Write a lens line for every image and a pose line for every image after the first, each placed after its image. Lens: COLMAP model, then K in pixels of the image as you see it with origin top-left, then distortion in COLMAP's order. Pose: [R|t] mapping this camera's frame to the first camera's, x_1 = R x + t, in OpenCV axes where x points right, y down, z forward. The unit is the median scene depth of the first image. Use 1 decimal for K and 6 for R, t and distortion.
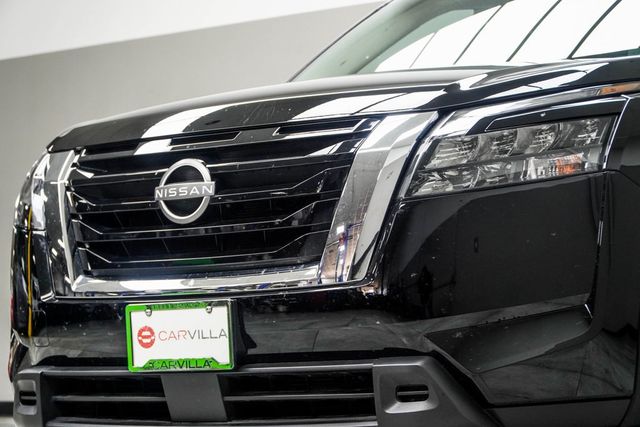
lens RADIAL K [[2178.1, 0, 320.0], [0, 2178.1, 213.5], [0, 0, 1]] dist [-0.506458, -0.899707]
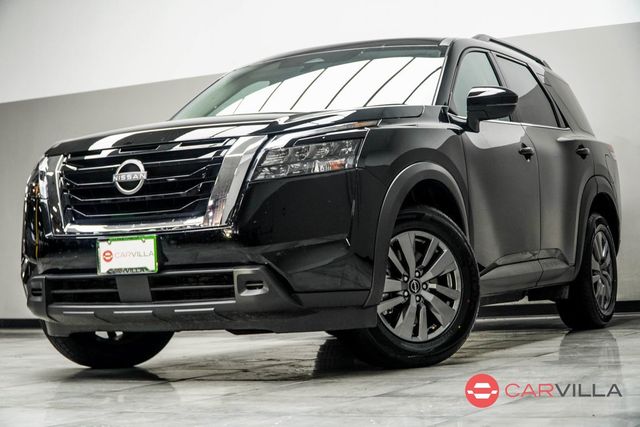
lens RADIAL K [[1412.4, 0, 320.0], [0, 1412.4, 213.5], [0, 0, 1]] dist [-0.246187, 0.233777]
pose [[0.991402, 0.007382, 0.130642, -0.058094], [-0.007437, 0.999972, -0.000065, 0.019782], [-0.130639, -0.000907, 0.991430, -0.206185]]
